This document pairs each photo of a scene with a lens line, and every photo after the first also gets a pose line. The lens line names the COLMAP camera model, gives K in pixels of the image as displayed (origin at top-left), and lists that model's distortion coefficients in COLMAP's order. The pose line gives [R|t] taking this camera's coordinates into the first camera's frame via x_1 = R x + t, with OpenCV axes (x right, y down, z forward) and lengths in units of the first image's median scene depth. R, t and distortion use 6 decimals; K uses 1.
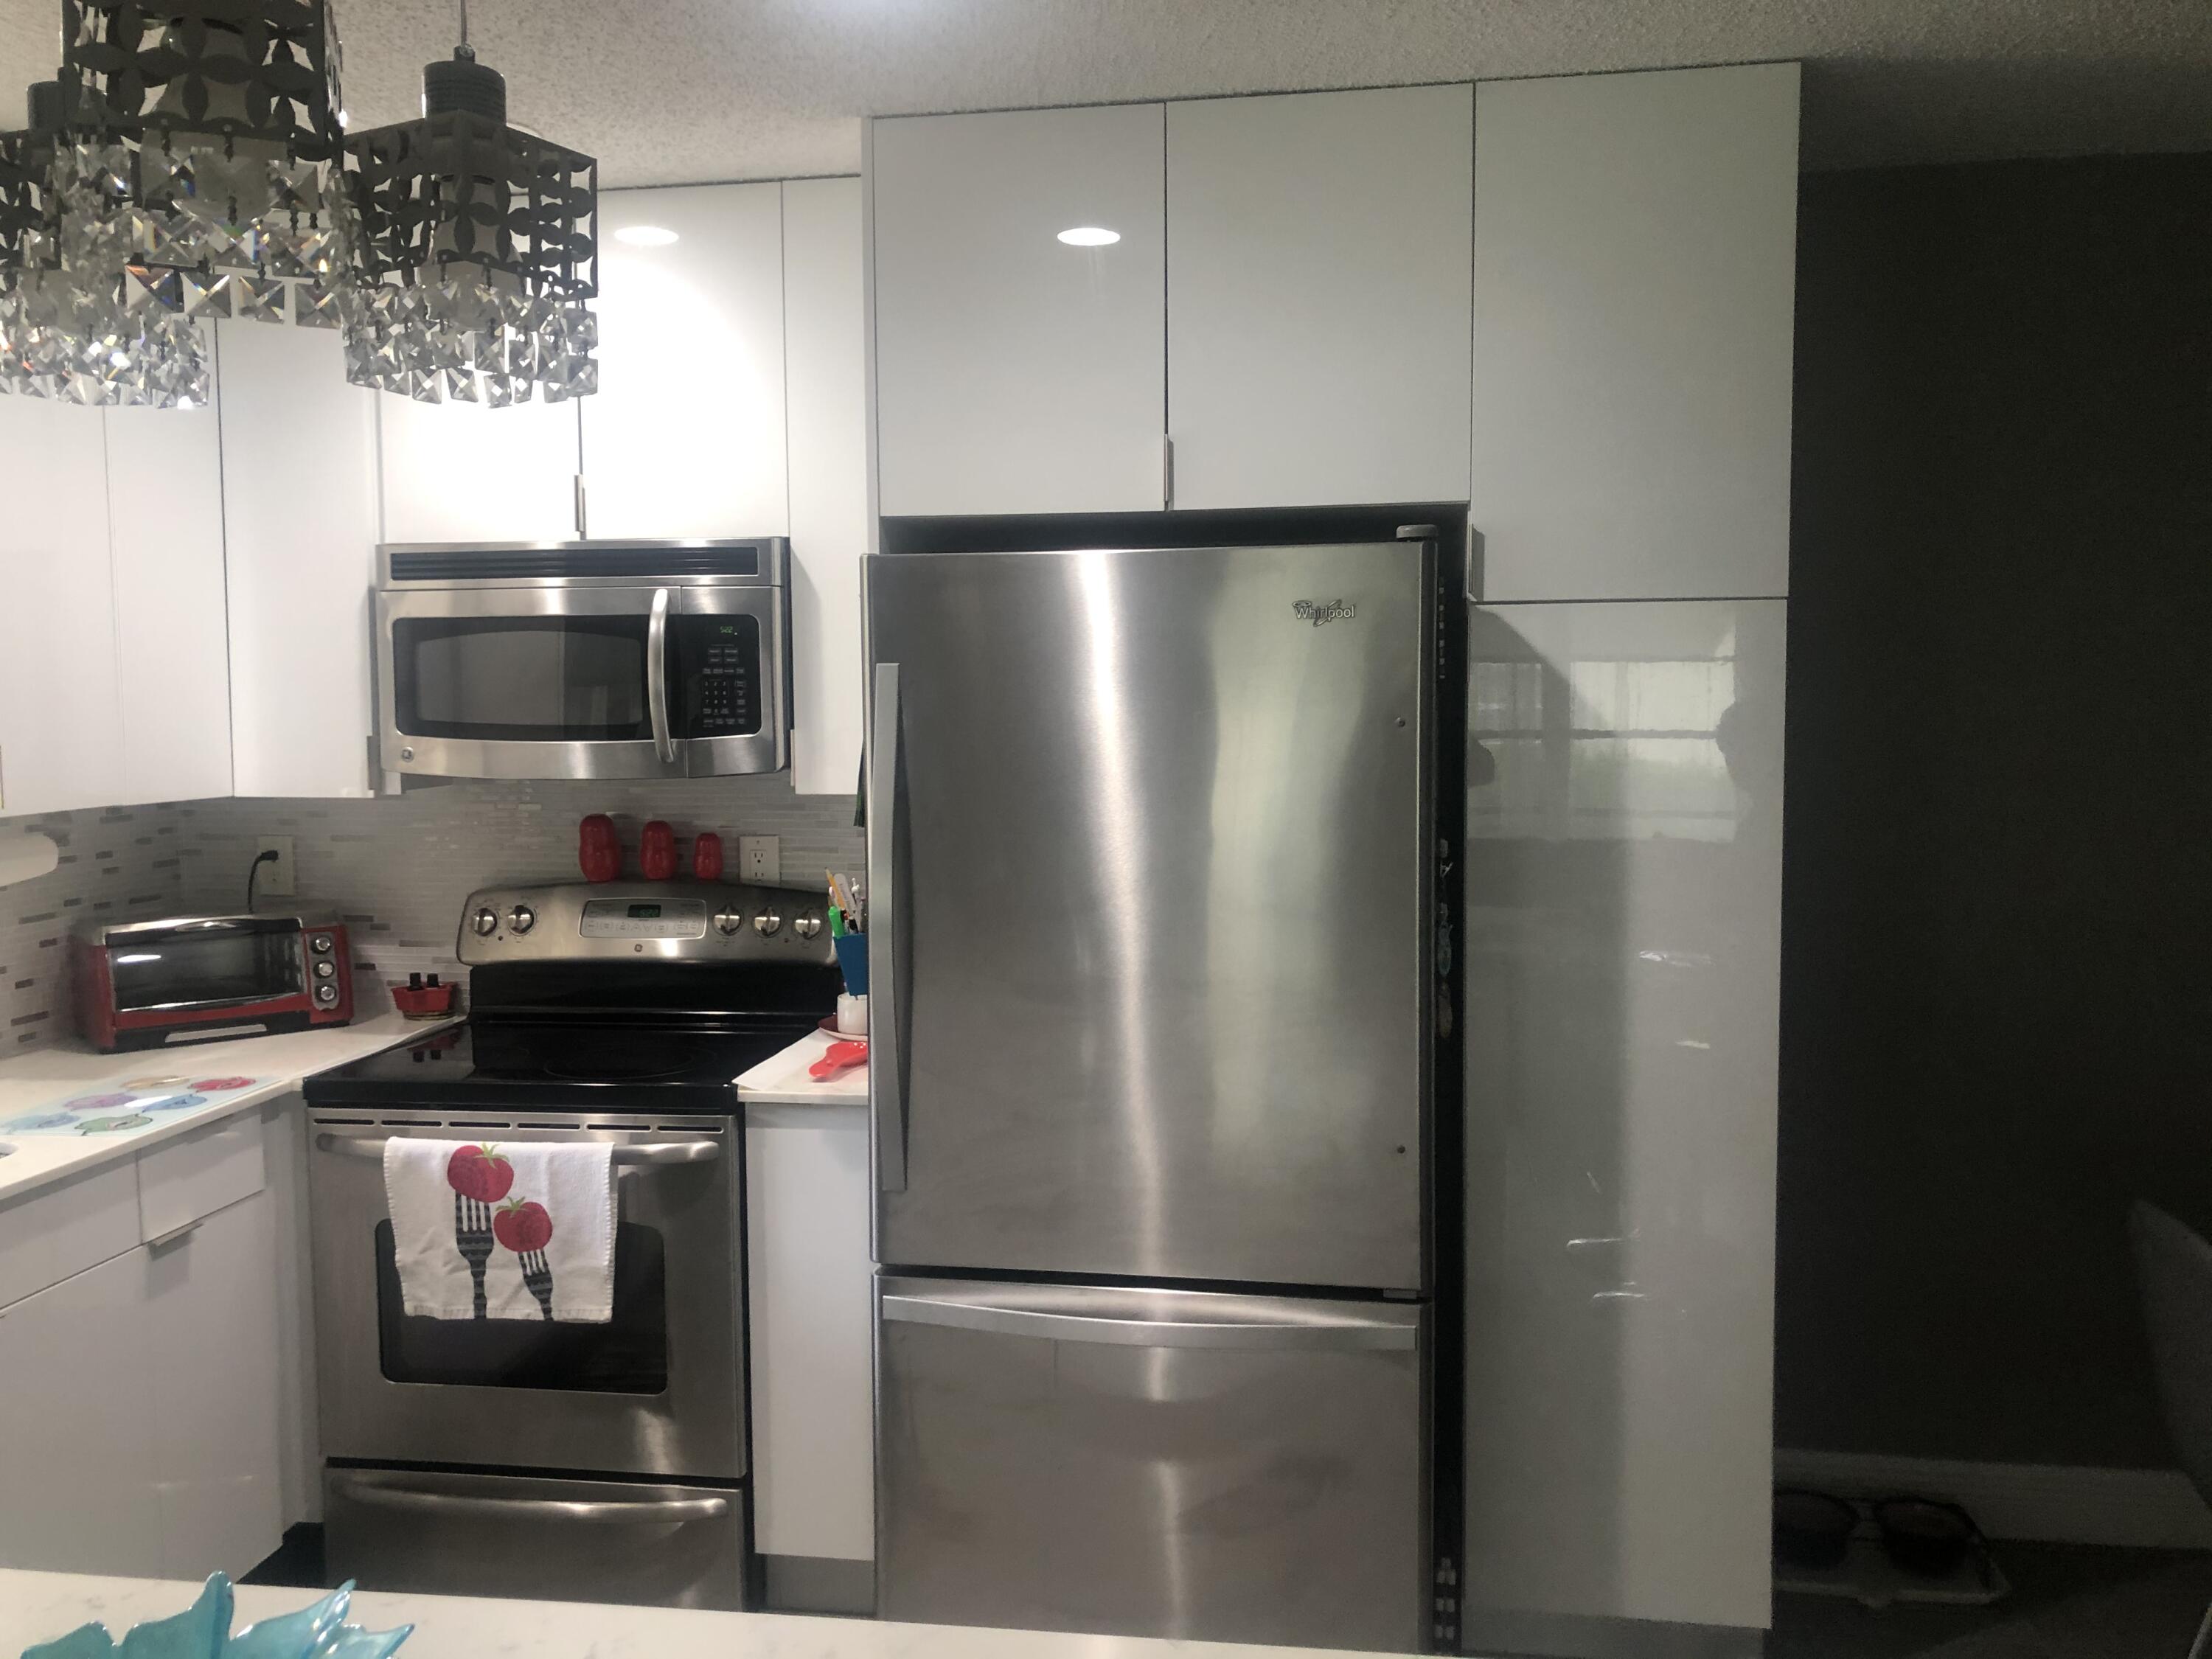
lens RADIAL K [[1847.3, 0, 1110.7], [0, 1847.3, 825.0], [0, 0, 1]] dist [0.005654, 0.015833]
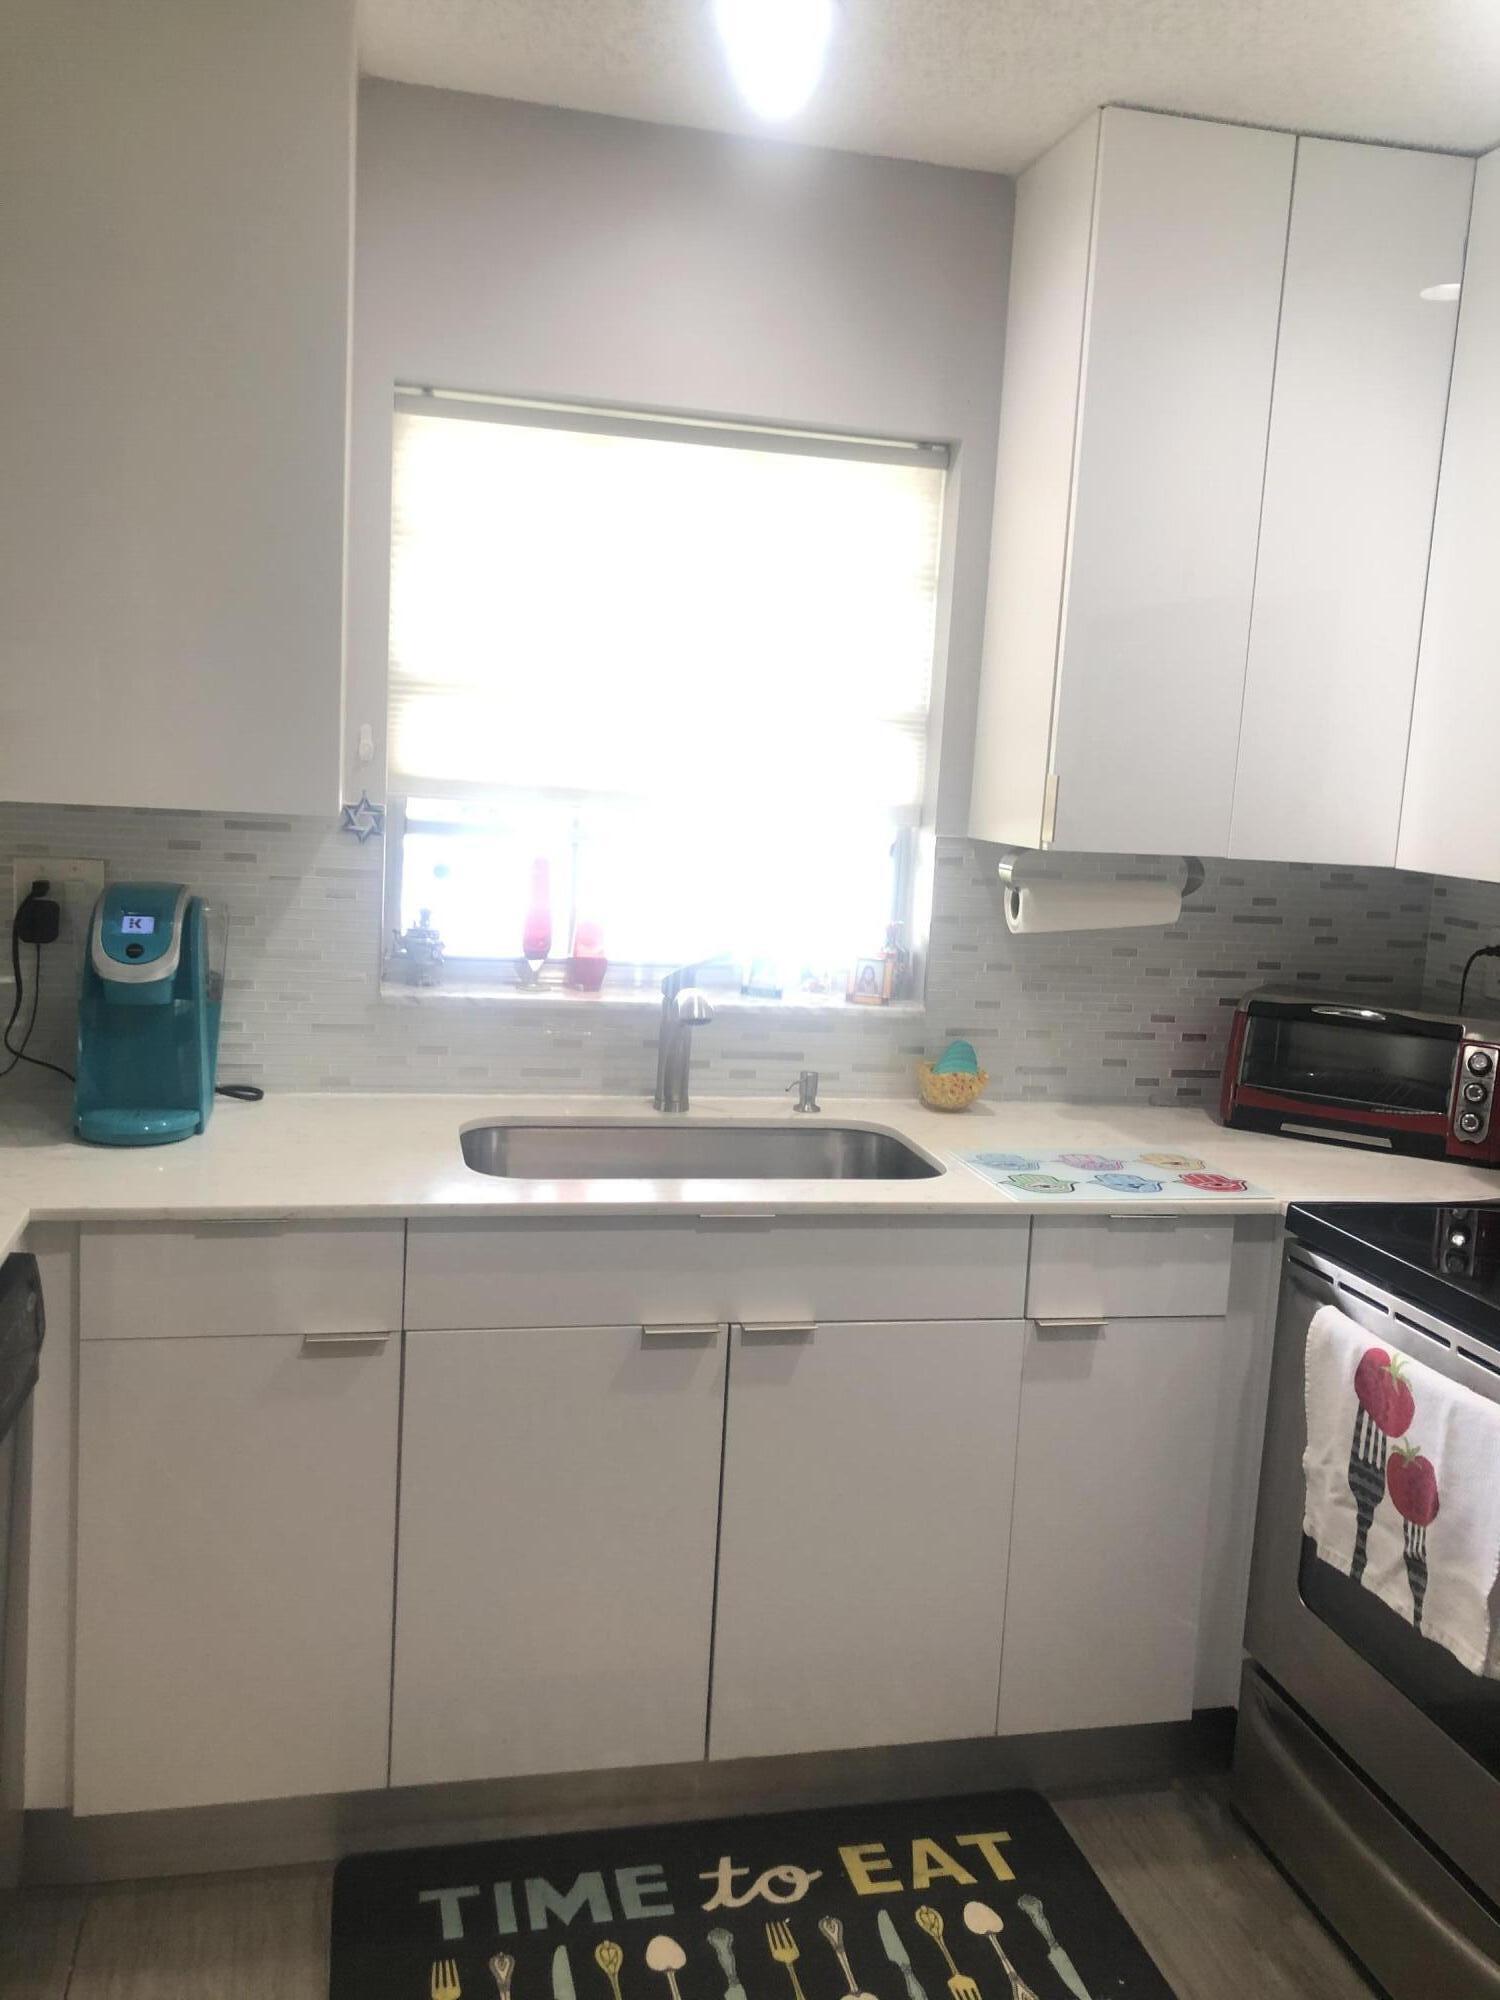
lens RADIAL K [[1670.3, 0, 718.2], [0, 1670.3, 970.0], [0, 0, 1]] dist [0.005654, 0.015833]
pose [[0.355866, 0.147055, -0.922894, 0.146327], [-0.133209, 0.985440, 0.105656, -0.010074], [0.924994, 0.085338, 0.370274, 0.483535]]
